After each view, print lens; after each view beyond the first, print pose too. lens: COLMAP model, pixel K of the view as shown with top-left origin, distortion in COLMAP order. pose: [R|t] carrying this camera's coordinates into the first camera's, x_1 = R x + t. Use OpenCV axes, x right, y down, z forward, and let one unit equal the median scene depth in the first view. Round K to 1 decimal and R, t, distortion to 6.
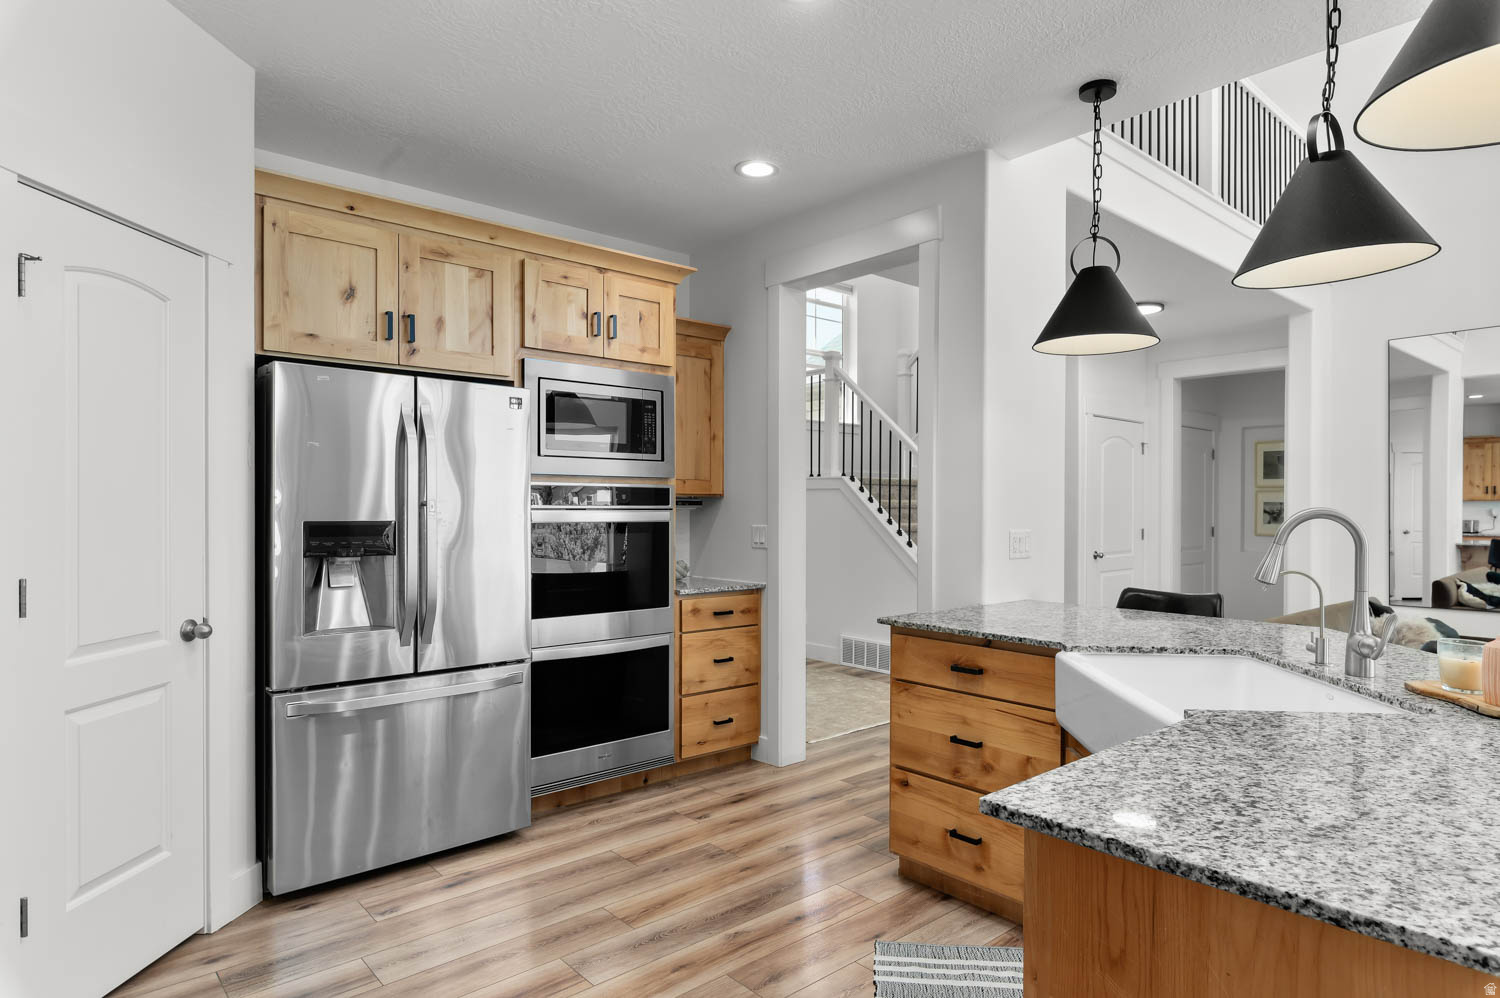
lens RADIAL K [[864.7, 0, 752.1], [0, 864.7, 505.3], [0, 0, 1]] dist [-0.002690, -0.001838]
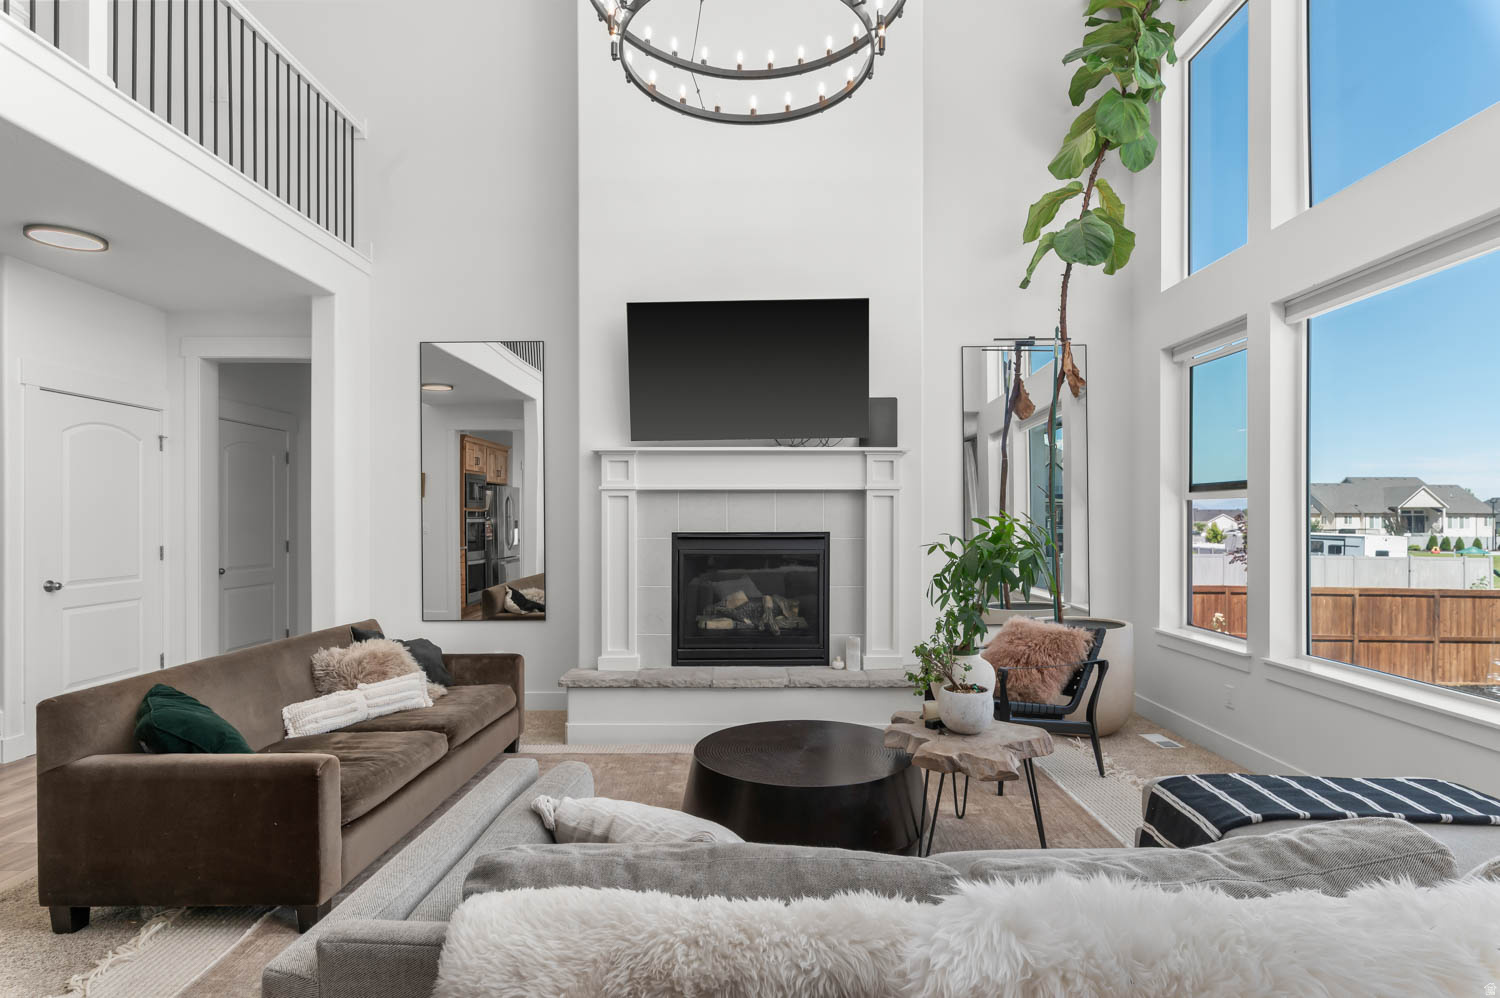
lens RADIAL K [[792.2, 0, 756.1], [0, 792.2, 515.2], [0, 0, 1]] dist [-0.002310, 0.000099]
pose [[0.667020, 0.000200, 0.745040, 0.282649], [-0.001782, 0.999998, 0.001327, -0.002722], [-0.745038, -0.002213, 0.667019, 0.122369]]
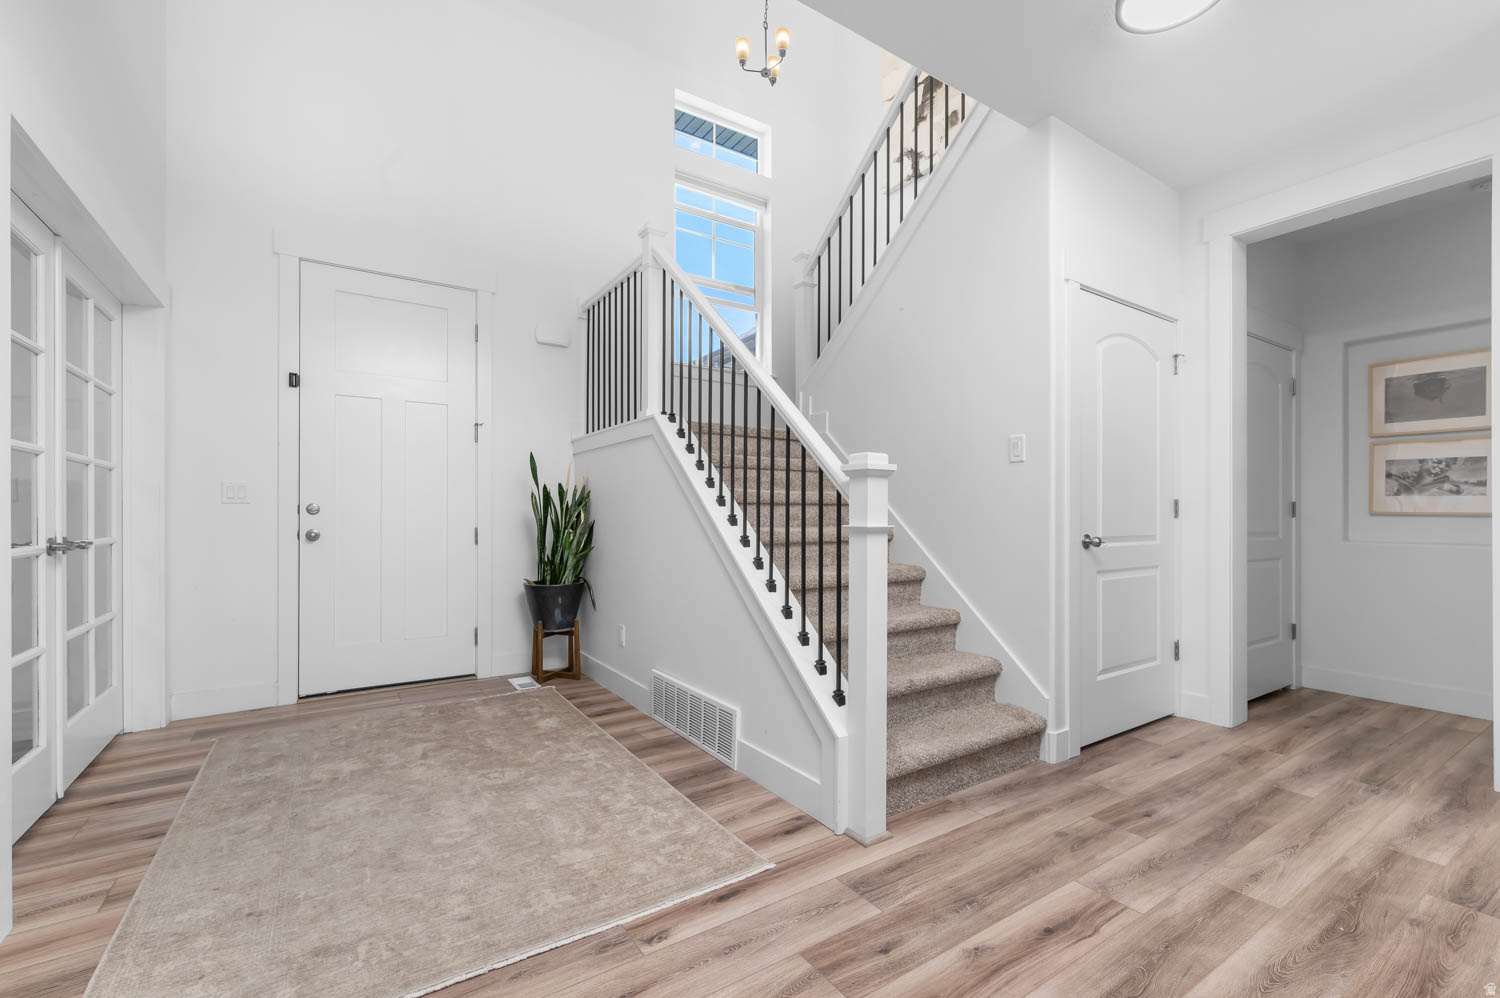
lens RADIAL K [[650.0, 0, 747.0], [0, 650.0, 505.5], [0, 0, 1]] dist [0.003089, 0.000603]
pose [[0.989984, -0.002875, -0.141149, 0.226721], [0.001310, 0.999937, -0.011185, 0.036700], [0.141172, 0.010888, 0.989925, 0.523411]]
